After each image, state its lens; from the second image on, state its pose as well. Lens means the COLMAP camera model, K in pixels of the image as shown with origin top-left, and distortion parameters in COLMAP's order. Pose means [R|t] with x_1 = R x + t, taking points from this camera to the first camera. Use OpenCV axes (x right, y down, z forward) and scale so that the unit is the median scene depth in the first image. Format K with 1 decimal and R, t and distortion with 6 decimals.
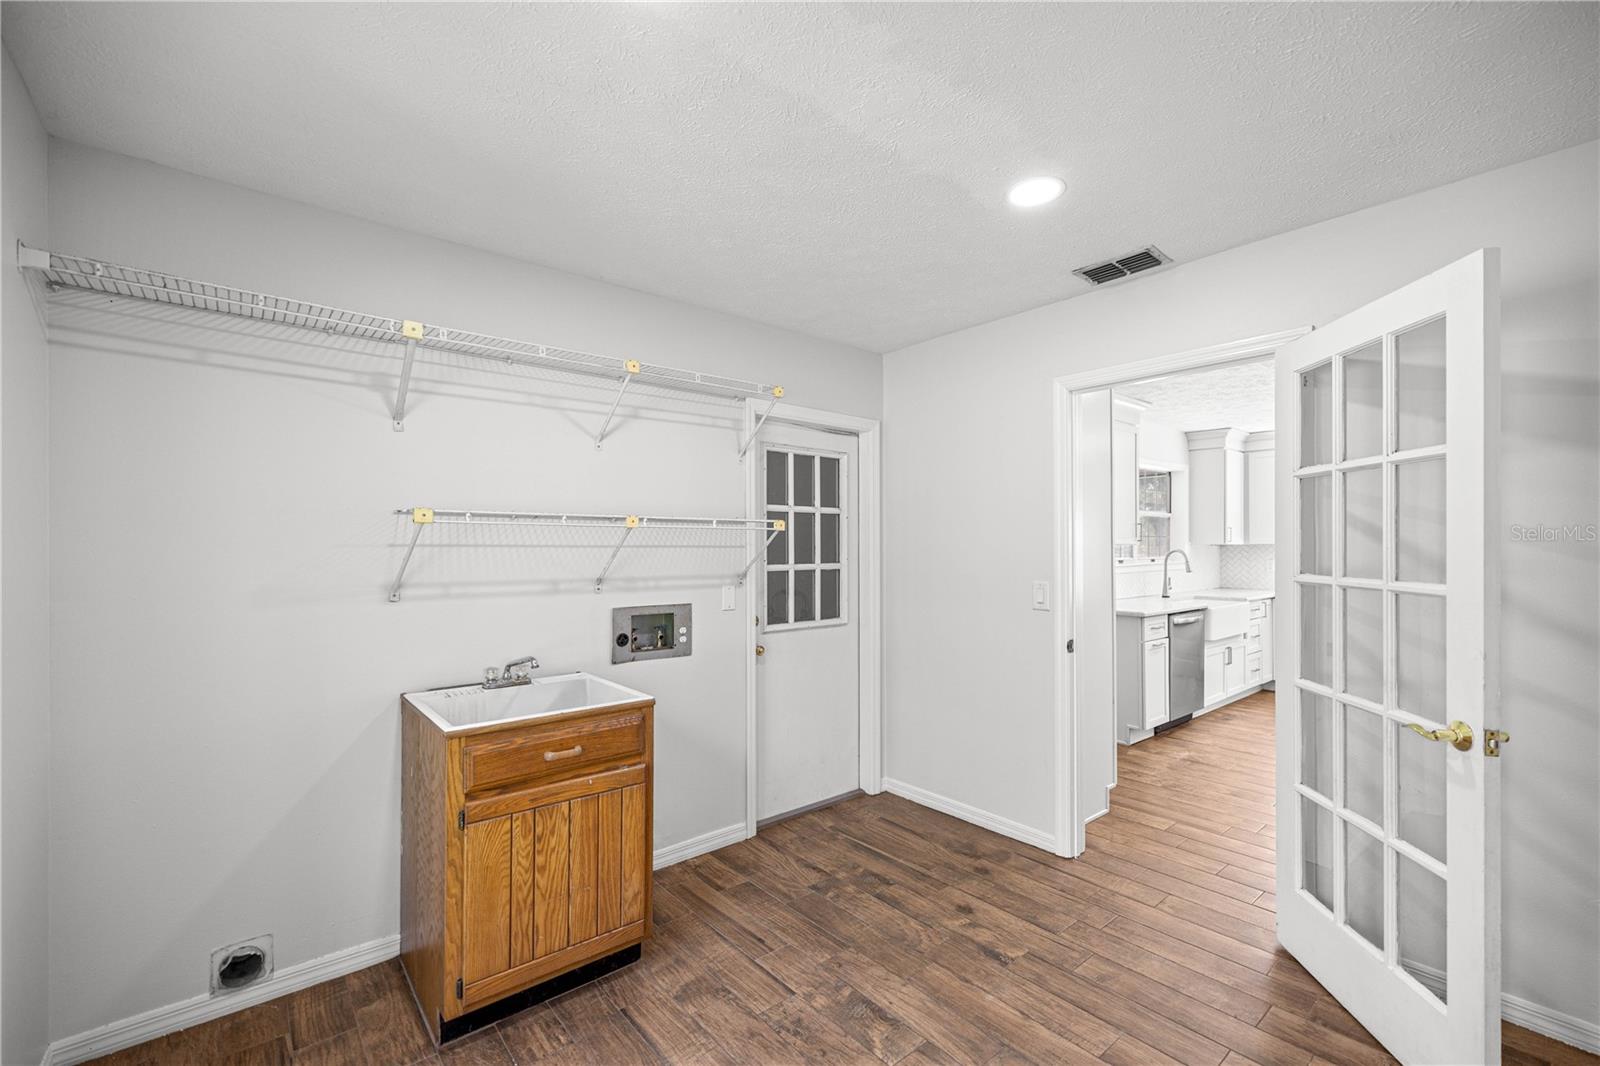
lens RADIAL K [[675.2, 0, 798.3], [0, 675.2, 541.1], [0, 0, 1]] dist [0.003833, -0.000168]
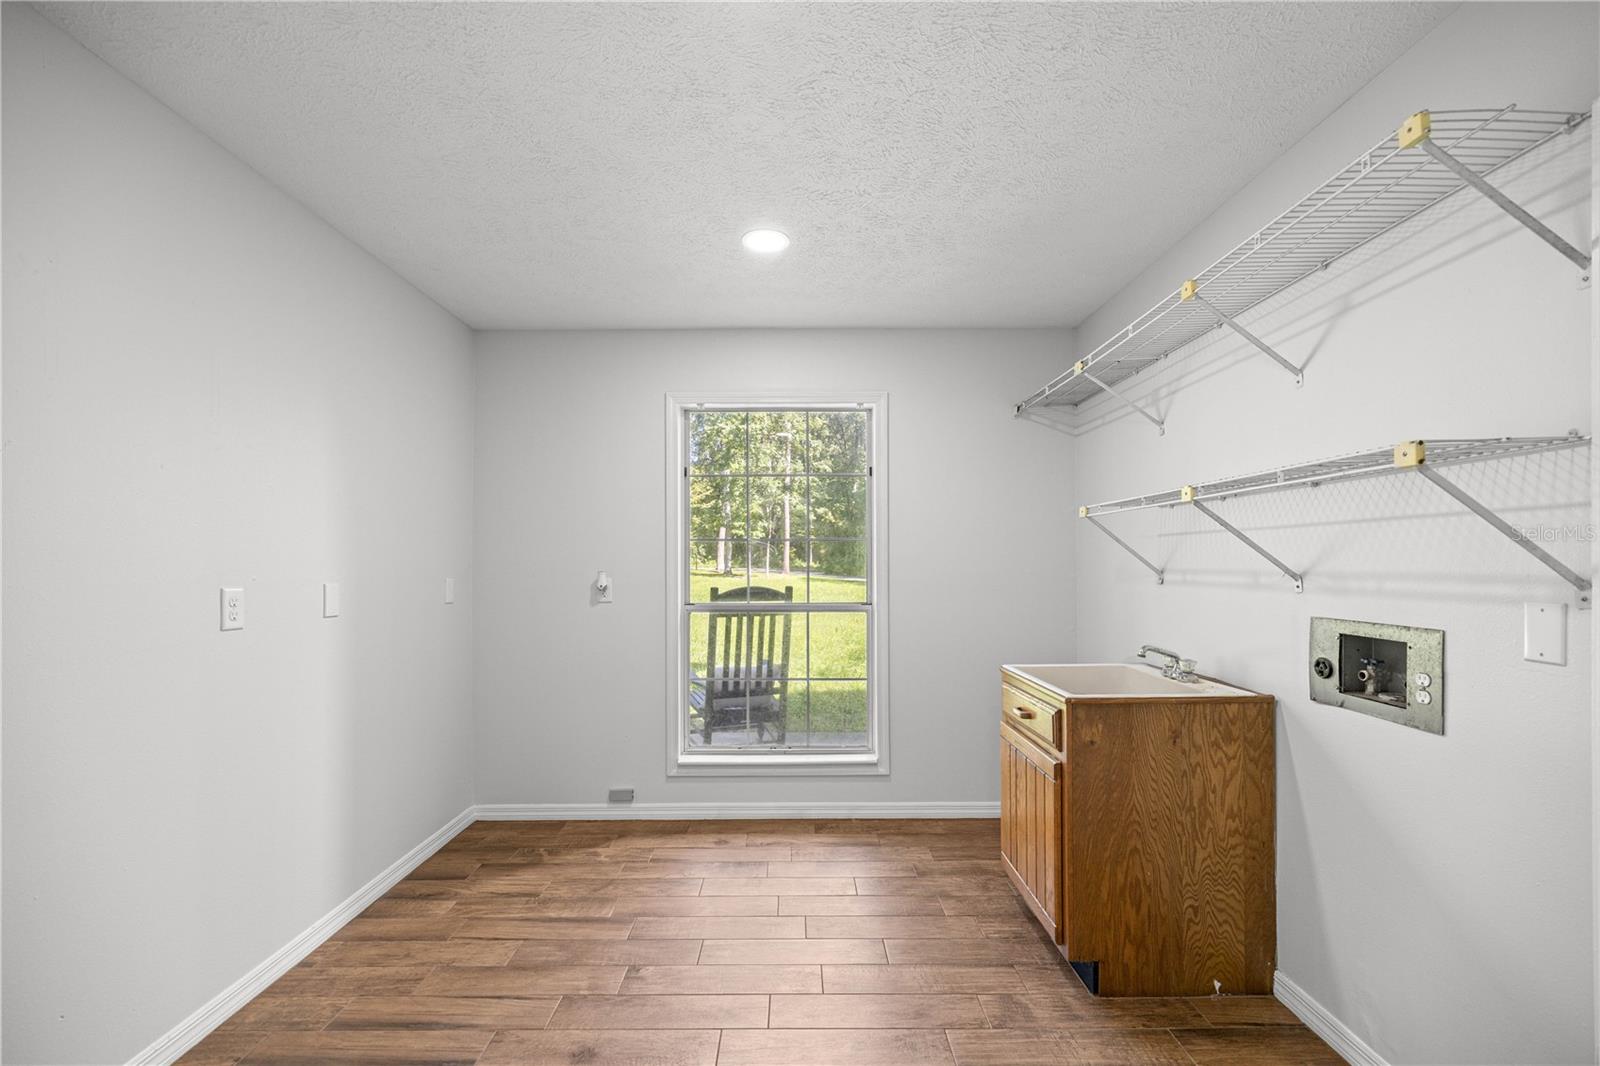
lens RADIAL K [[675.2, 0, 793.9], [0, 675.2, 562.9], [0, 0, 1]] dist [0.003833, -0.000168]
pose [[-0.626763, 0.002570, -0.779205, 0.556519], [0.011155, 0.999922, -0.005675, 0.042987], [0.779130, -0.012249, -0.626743, 1.000176]]
